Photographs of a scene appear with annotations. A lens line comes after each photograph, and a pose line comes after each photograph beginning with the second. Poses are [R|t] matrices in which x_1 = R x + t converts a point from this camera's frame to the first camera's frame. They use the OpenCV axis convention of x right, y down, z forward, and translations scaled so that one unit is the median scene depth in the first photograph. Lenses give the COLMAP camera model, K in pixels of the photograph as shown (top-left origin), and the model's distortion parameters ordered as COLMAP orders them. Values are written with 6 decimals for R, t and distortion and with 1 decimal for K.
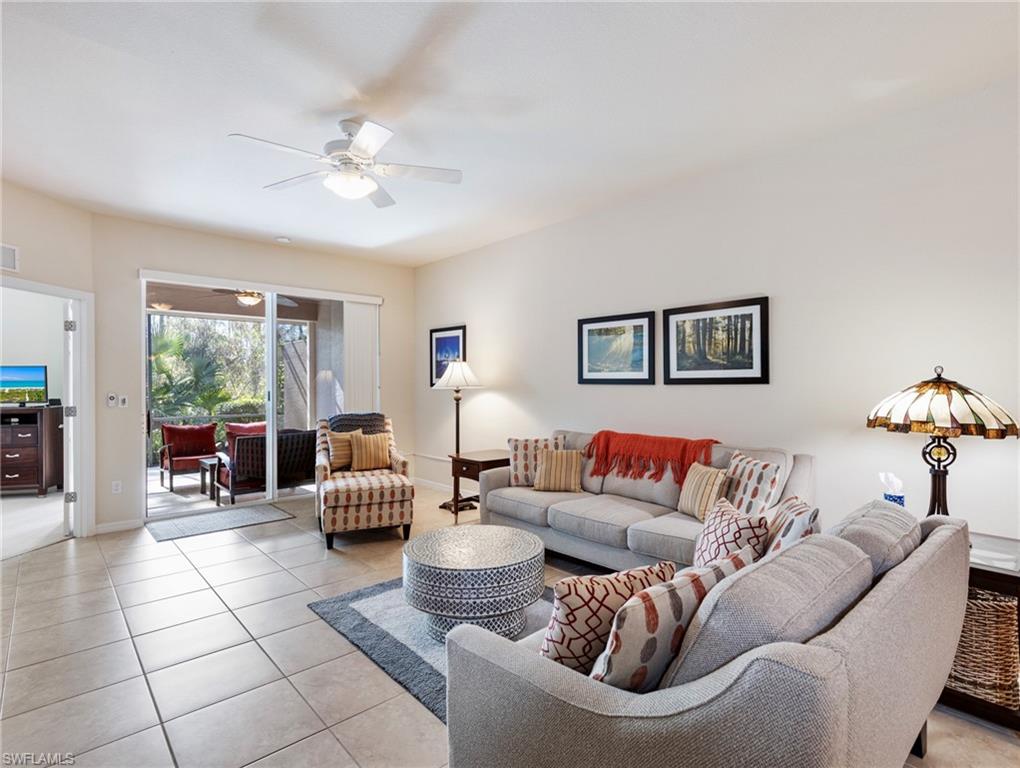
lens RADIAL K [[515.3, 0, 510.0], [0, 515.3, 384.0], [0, 0, 1]] dist [0.004934, -0.000252]
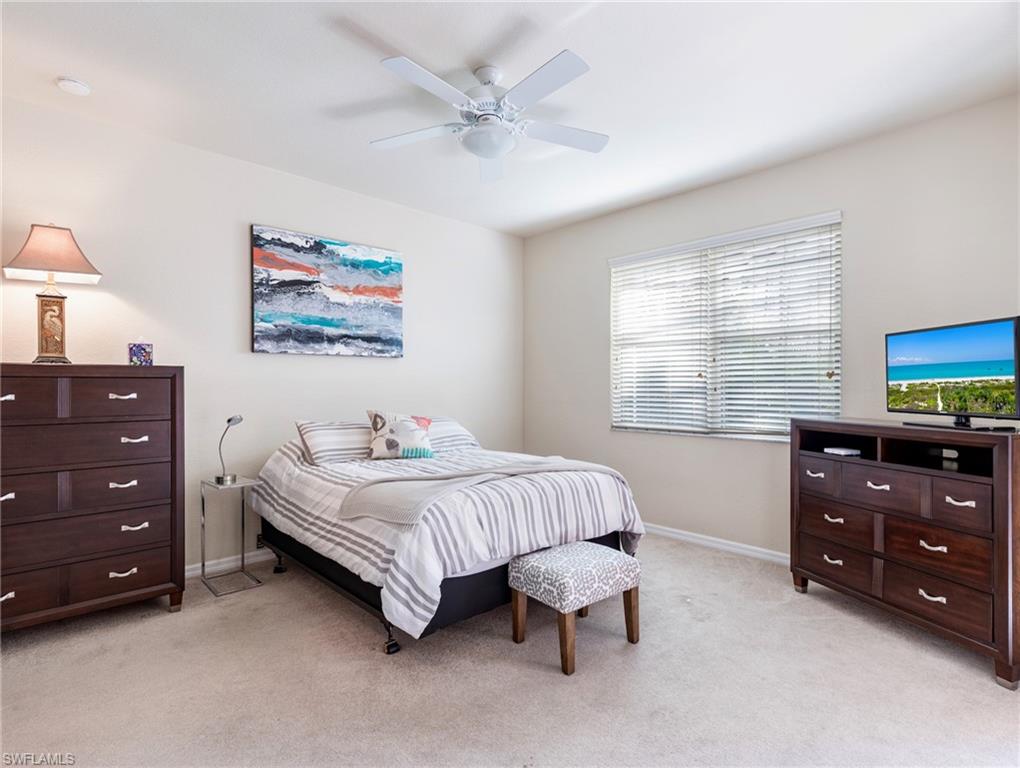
lens RADIAL K [[515.3, 0, 510.0], [0, 515.3, 384.0], [0, 0, 1]] dist [0.004934, -0.000252]
pose [[0.026461, -0.004493, -0.999640, -0.859576], [-0.003174, 0.999984, -0.004578, 0.022379], [0.999645, 0.003294, 0.026446, 0.999955]]
